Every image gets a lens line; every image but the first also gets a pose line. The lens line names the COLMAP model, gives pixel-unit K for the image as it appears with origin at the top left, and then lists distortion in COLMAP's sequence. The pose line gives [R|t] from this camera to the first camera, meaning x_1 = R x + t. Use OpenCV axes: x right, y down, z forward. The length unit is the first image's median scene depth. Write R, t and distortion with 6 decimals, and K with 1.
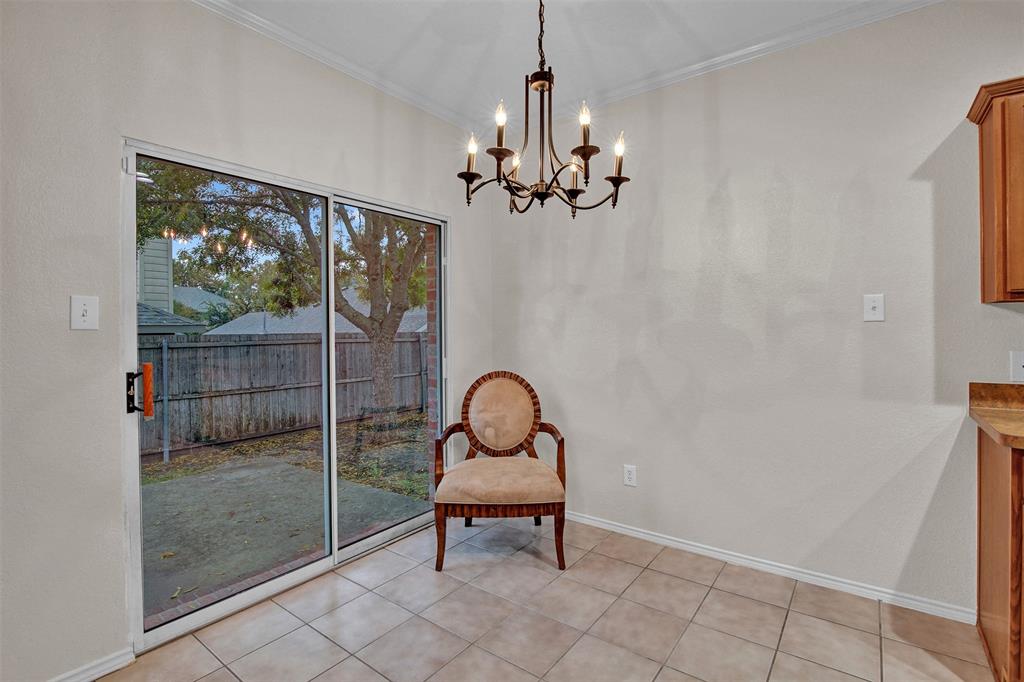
lens RADIAL K [[484.1, 0, 518.2], [0, 484.1, 335.0], [0, 0, 1]] dist [-0.014831, -0.000025]
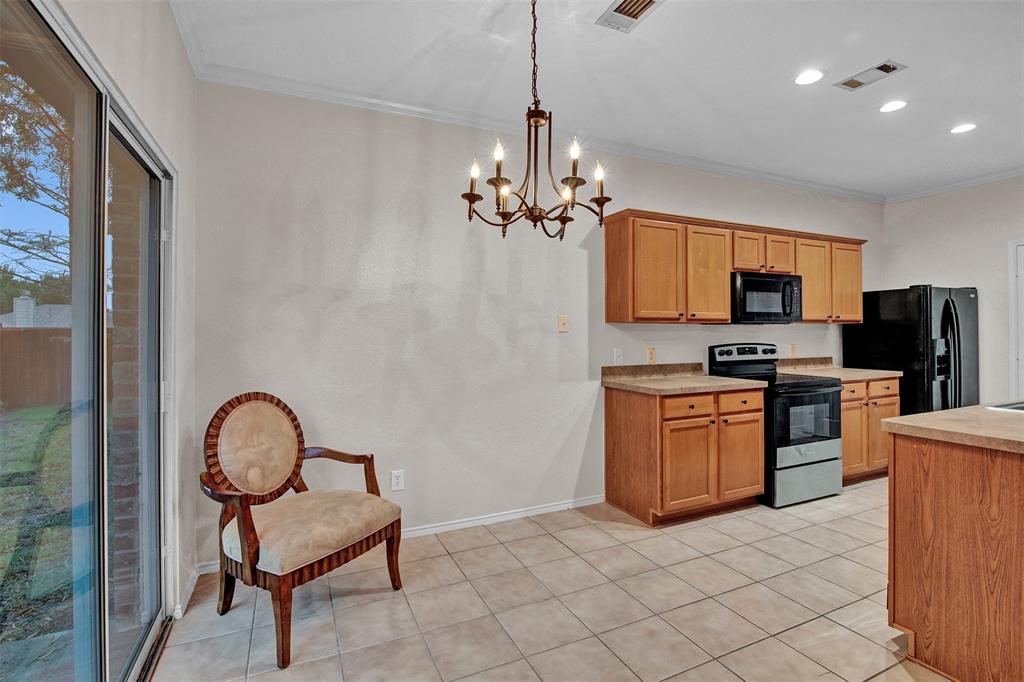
lens RADIAL K [[484.1, 0, 518.2], [0, 484.1, 335.0], [0, 0, 1]] dist [-0.014831, -0.000025]
pose [[0.469764, 0.003301, 0.882786, -0.637151], [0.012933, 0.999860, -0.010621, -0.002959], [-0.882697, 0.016406, 0.469656, 0.335596]]
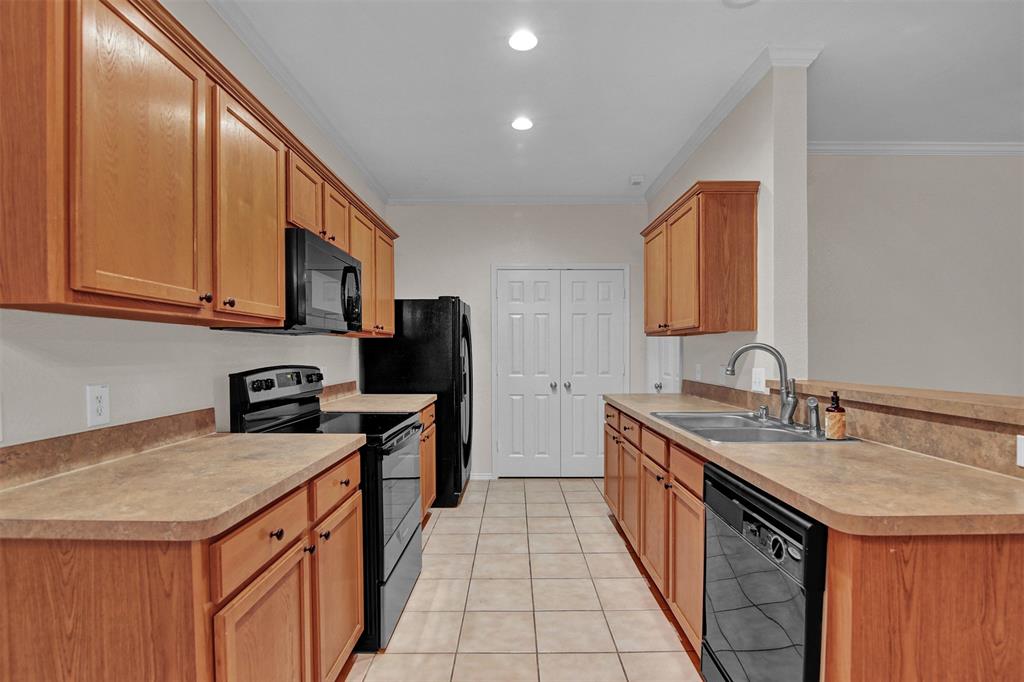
lens RADIAL K [[482.0, 0, 514.2], [0, 482.0, 361.9], [0, 0, 1]] dist [-0.024304, 0.000200]
pose [[-0.601583, -0.007806, 0.798772, 0.158013], [0.018216, 0.999558, 0.023487, -0.003521], [-0.798603, 0.028680, -0.601175, 0.622094]]
